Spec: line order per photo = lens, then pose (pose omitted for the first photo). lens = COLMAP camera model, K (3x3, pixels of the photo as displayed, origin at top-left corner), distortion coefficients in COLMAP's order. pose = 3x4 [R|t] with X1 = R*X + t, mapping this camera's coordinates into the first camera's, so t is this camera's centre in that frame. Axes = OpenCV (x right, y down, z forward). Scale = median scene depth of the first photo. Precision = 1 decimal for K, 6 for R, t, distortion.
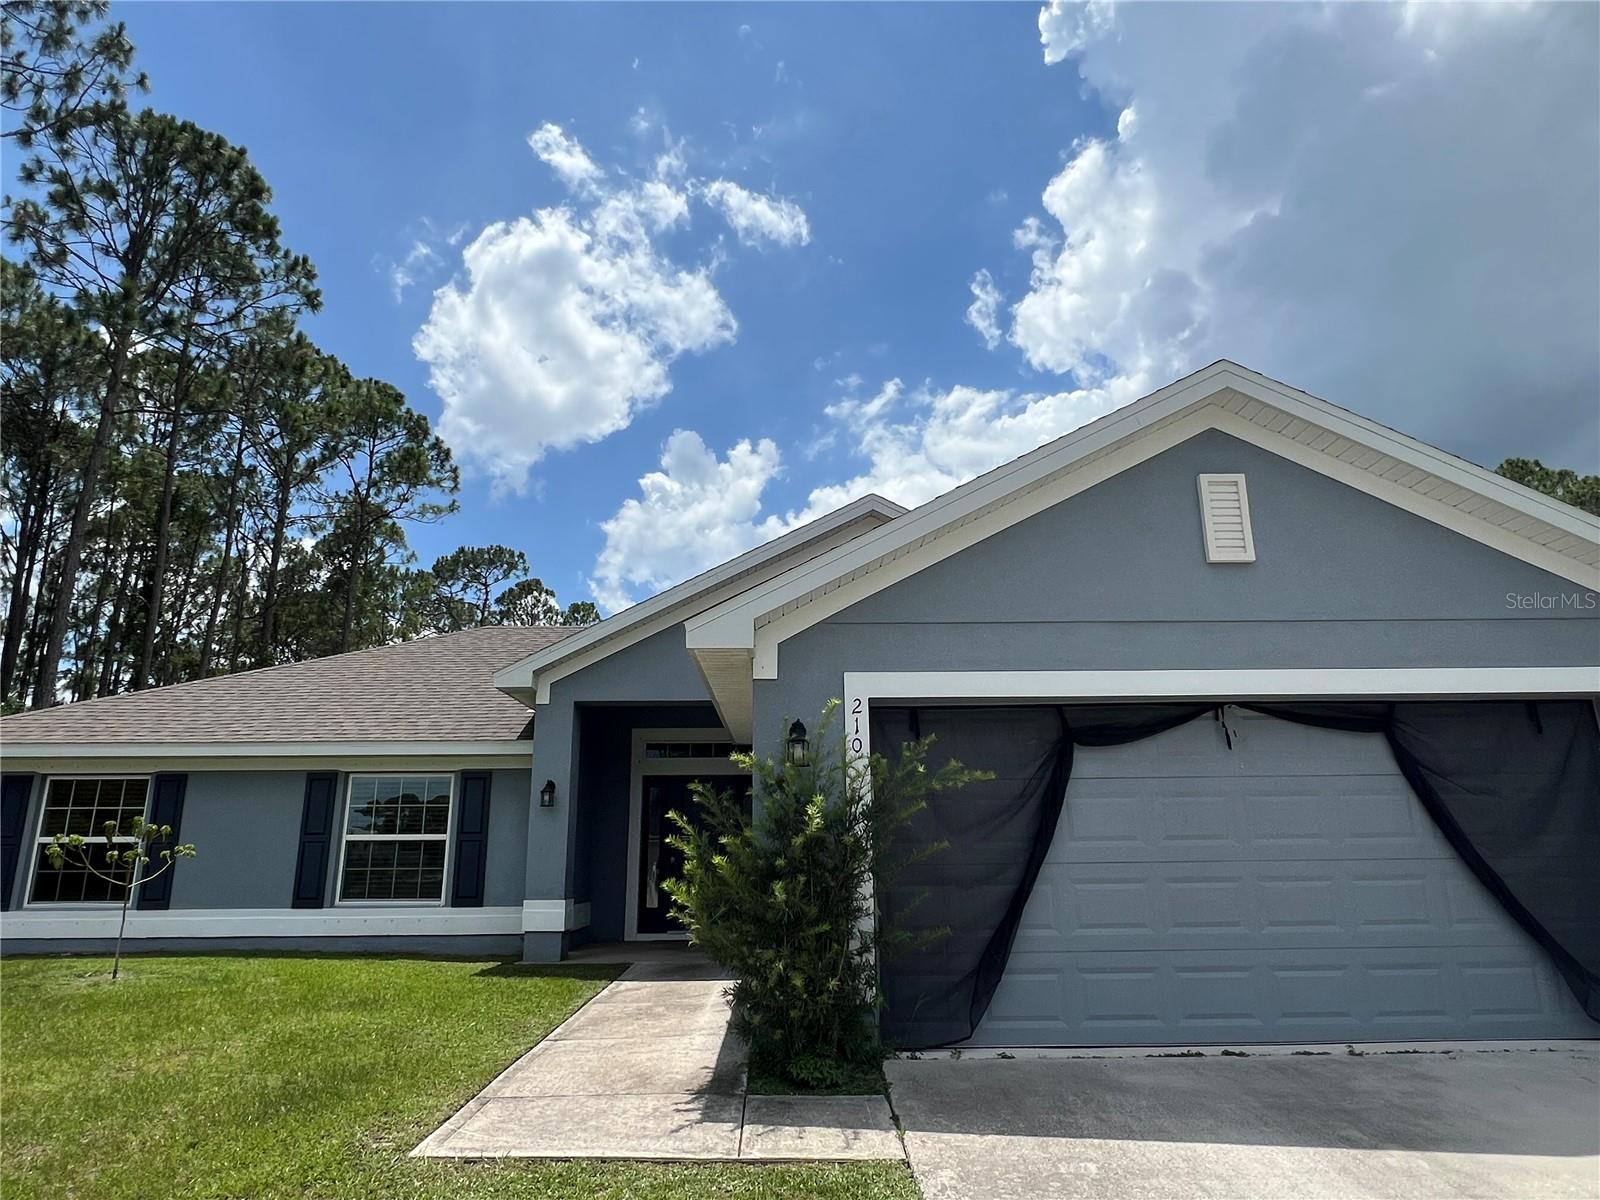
lens RADIAL K [[978.4, 0, 800.0], [0, 978.4, 600.0], [0, 0, 1]] dist [-0.001231, 0.001276]
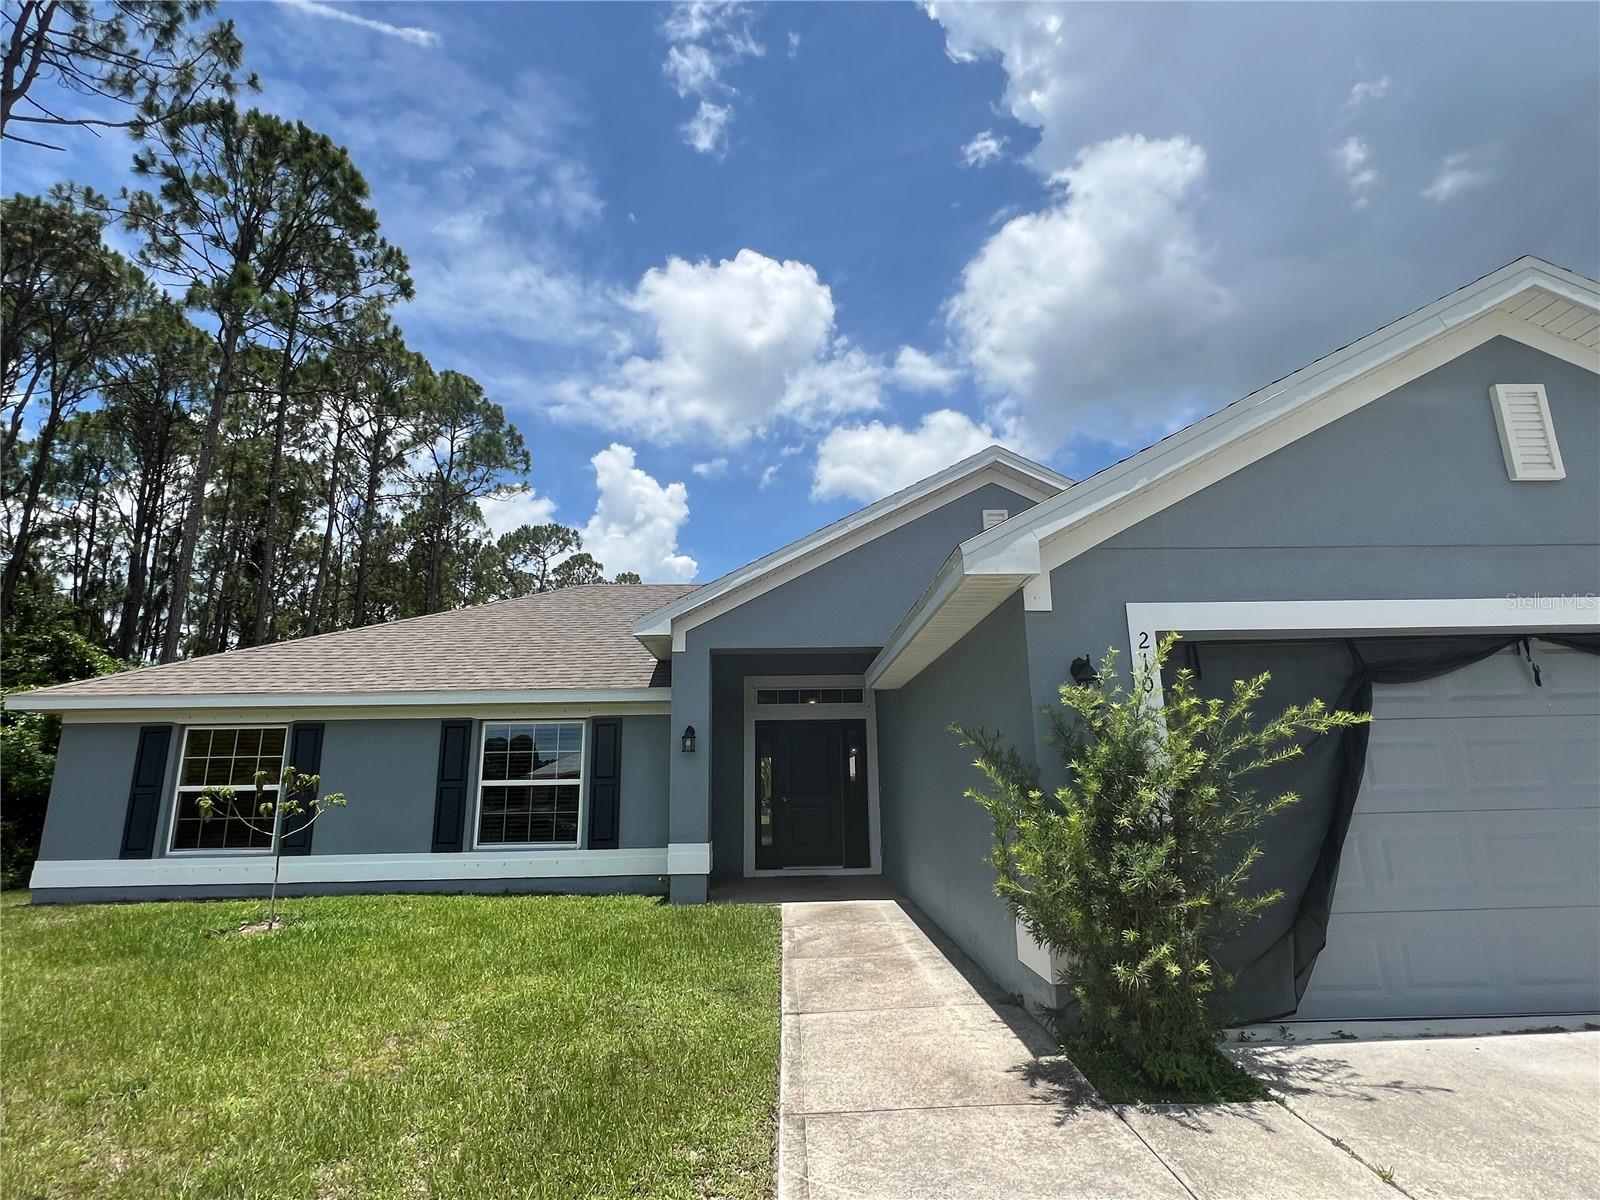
lens RADIAL K [[797.4, 0, 798.3], [0, 797.4, 595.9], [0, 0, 1]] dist [-0.001757, -0.000254]
pose [[0.999679, -0.005327, 0.024774, -0.091692], [0.004716, 0.999685, 0.024652, 0.016168], [-0.024898, -0.024527, 0.999389, 0.095975]]
